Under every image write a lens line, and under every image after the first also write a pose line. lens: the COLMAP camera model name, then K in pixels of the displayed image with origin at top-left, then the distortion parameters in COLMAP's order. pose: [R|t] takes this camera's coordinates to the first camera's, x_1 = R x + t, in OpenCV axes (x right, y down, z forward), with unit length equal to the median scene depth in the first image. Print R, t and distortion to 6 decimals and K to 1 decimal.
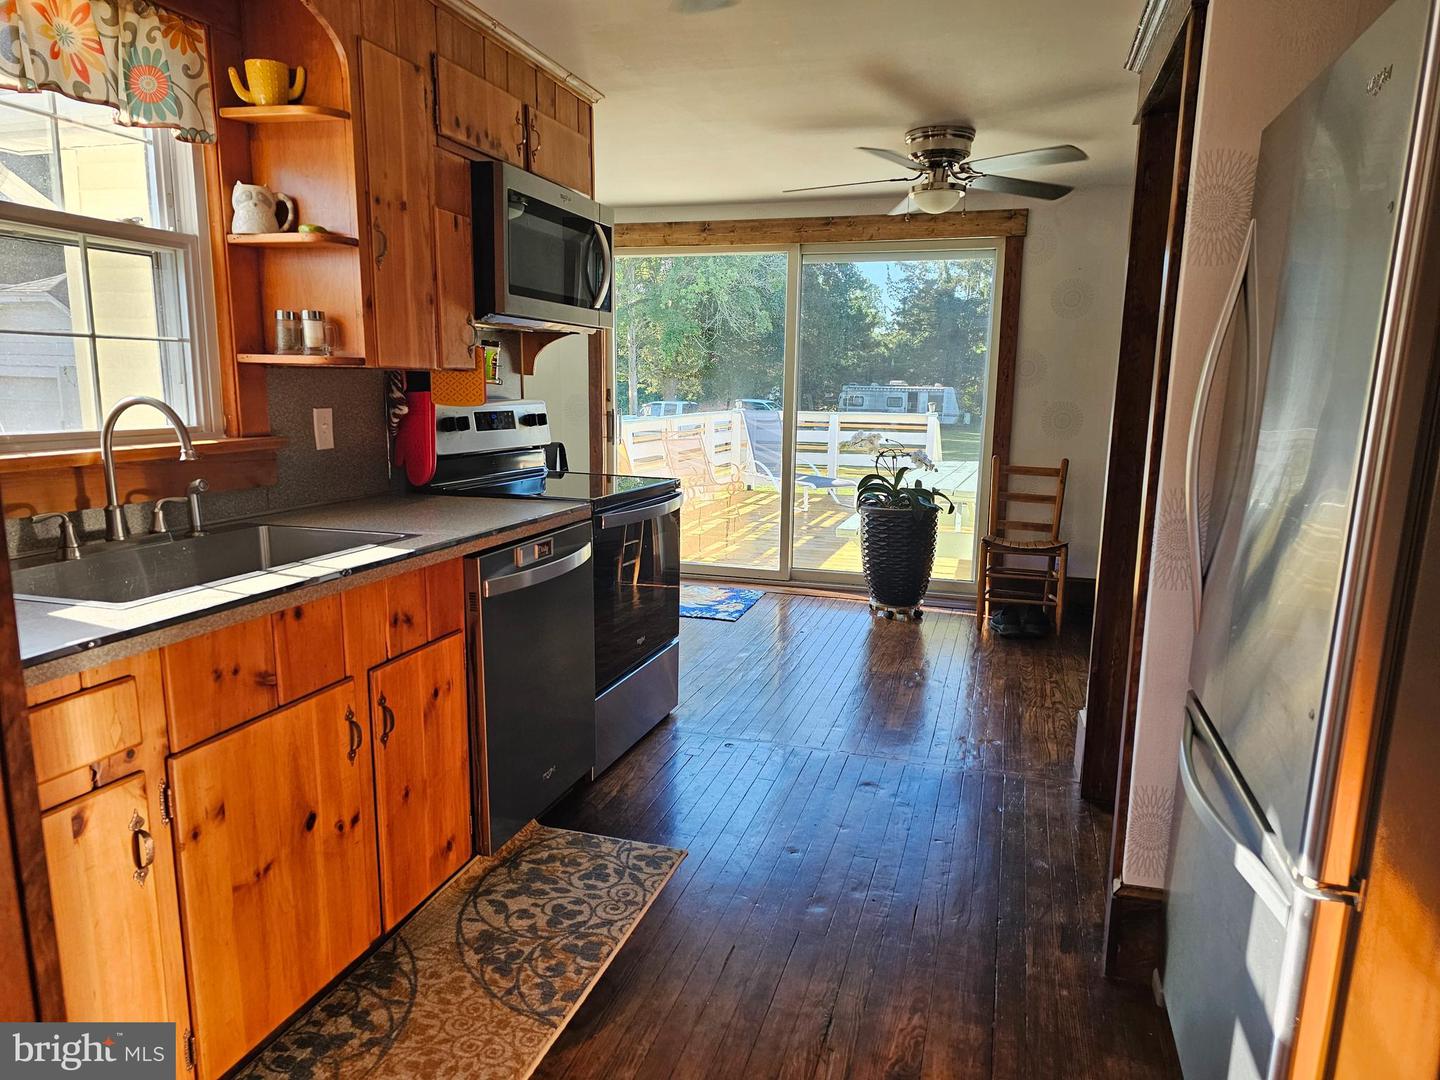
lens RADIAL K [[970.3, 0, 713.8], [0, 970.3, 547.1], [0, 0, 1]] dist [0.063934, -0.053142]
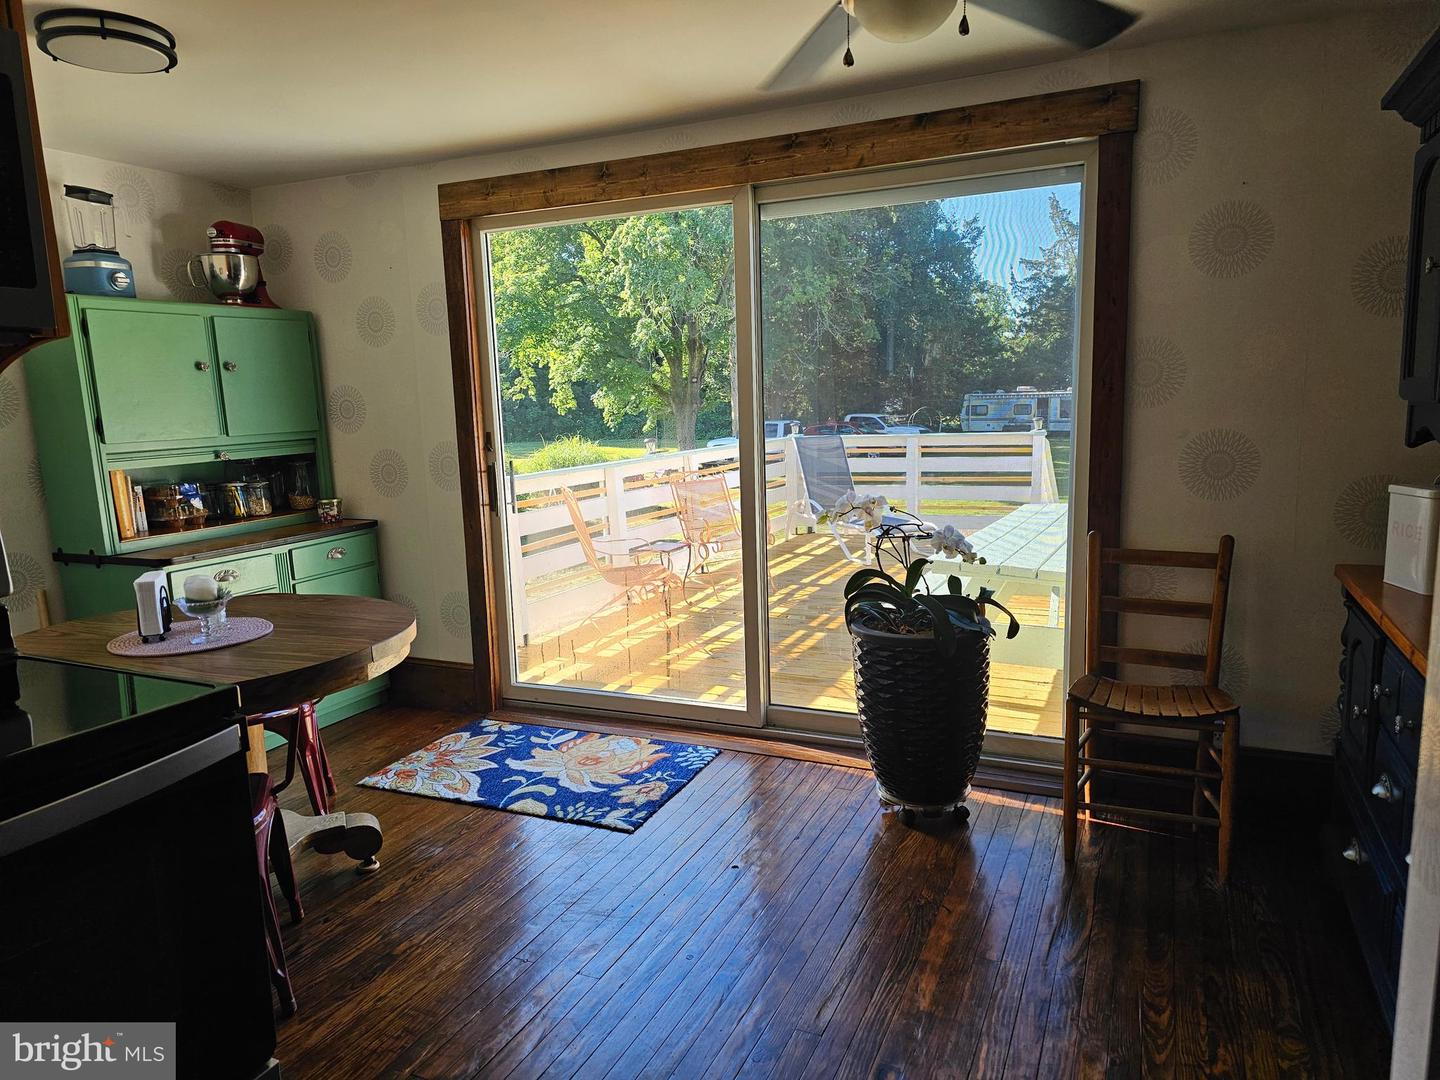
lens RADIAL K [[970.3, 0, 714.5], [0, 970.3, 548.8], [0, 0, 1]] dist [0.063934, -0.053142]
pose [[0.991073, -0.025127, -0.130931, 0.142622], [0.023144, 0.999594, -0.016647, -0.076651], [0.131296, 0.013469, 0.991252, 0.403909]]
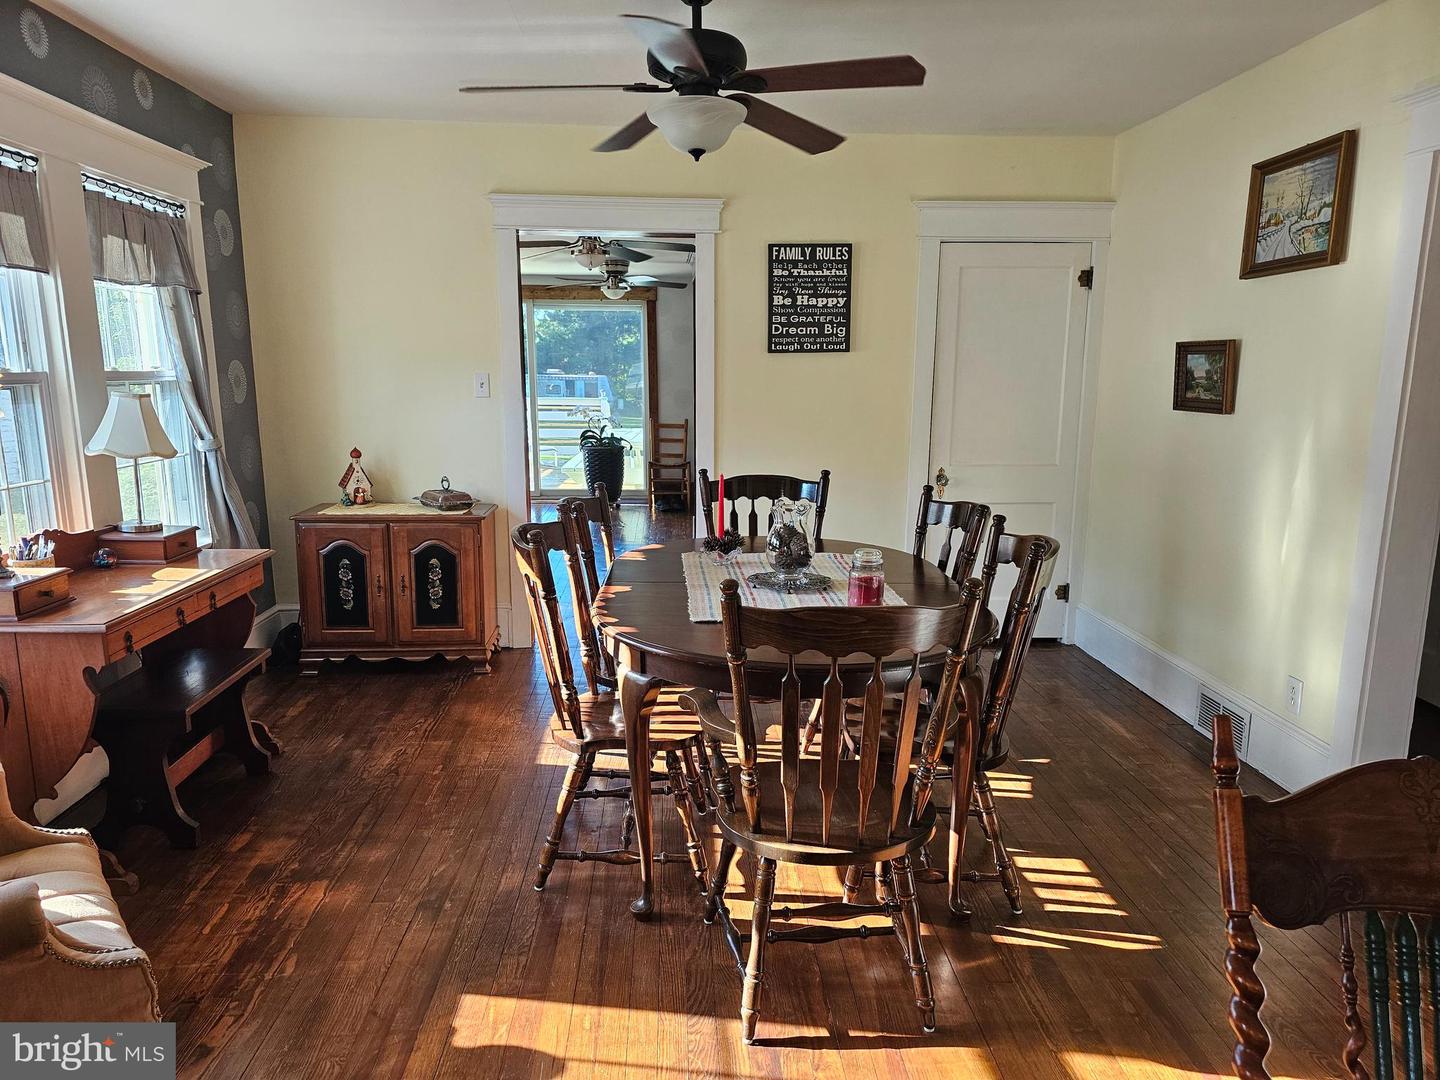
lens RADIAL K [[970.3, 0, 734.0], [0, 970.3, 563.7], [0, 0, 1]] dist [0.063934, -0.053142]
pose [[0.932125, -0.085152, 0.351984, -0.233479], [0.074826, 0.996275, 0.042865, 0.111918], [-0.354323, -0.013618, 0.935024, -0.769549]]
